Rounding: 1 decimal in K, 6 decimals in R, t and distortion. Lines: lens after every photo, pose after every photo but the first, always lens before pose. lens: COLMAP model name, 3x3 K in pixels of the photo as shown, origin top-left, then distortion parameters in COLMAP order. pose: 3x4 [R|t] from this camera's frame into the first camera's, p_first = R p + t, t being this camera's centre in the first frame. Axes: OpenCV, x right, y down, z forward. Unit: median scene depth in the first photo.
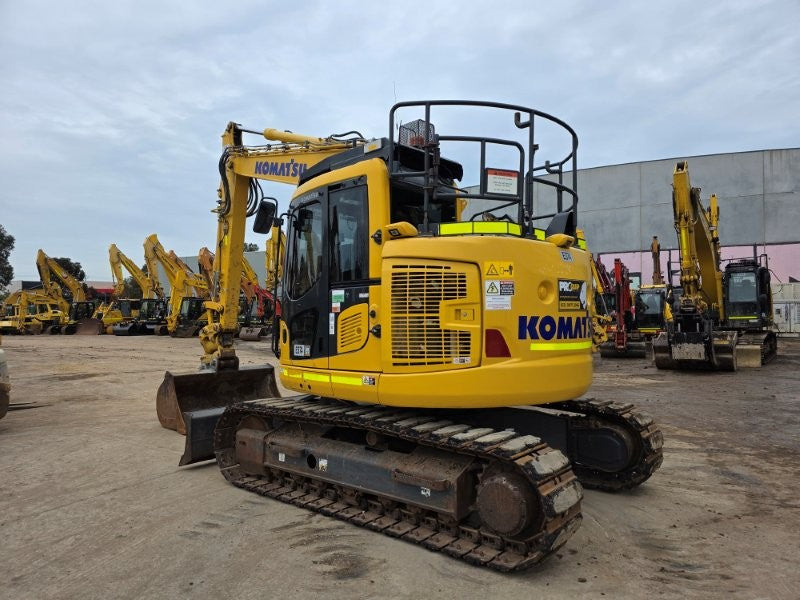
lens RADIAL K [[545.2, 0, 405.2], [0, 545.2, 304.6], [0, 0, 1]] dist [0.063967, -0.056874]
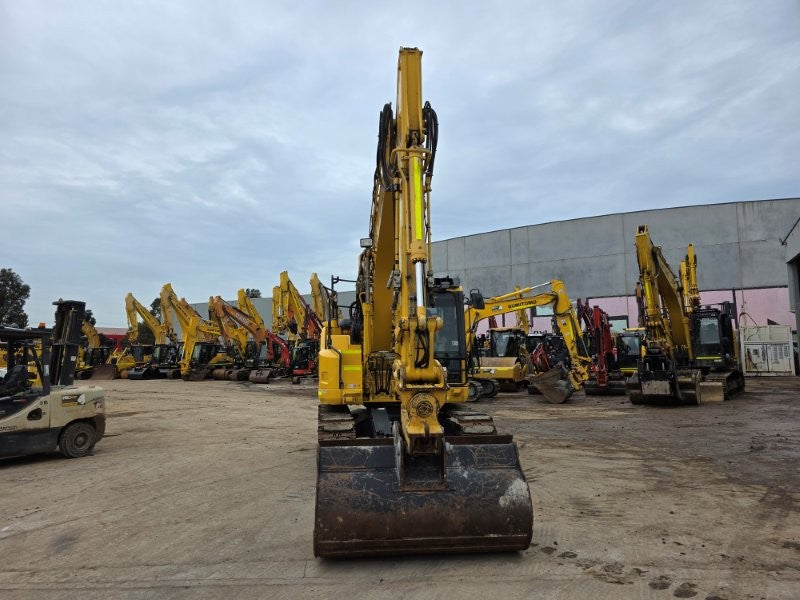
lens RADIAL K [[554.6, 0, 395.1], [0, 554.6, 301.1], [0, 0, 1]] dist [0.067209, -0.062679]
pose [[0.999937, -0.008284, -0.007539, -0.017953], [0.007633, 0.996556, -0.082570, -0.001952], [0.008197, 0.082507, 0.996557, -0.154978]]
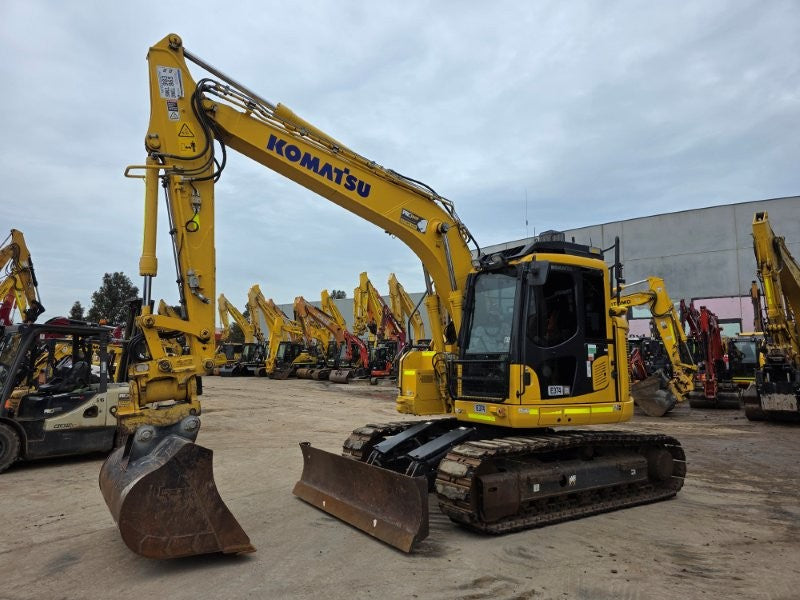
lens RADIAL K [[552.2, 0, 393.8], [0, 552.2, 298.5], [0, 0, 1]] dist [0.068374, -0.059046]
pose [[0.985551, -0.008226, -0.169181, 0.009191], [-0.007245, 0.995859, -0.090626, -0.002396], [0.169225, 0.090542, 0.981410, -0.091351]]
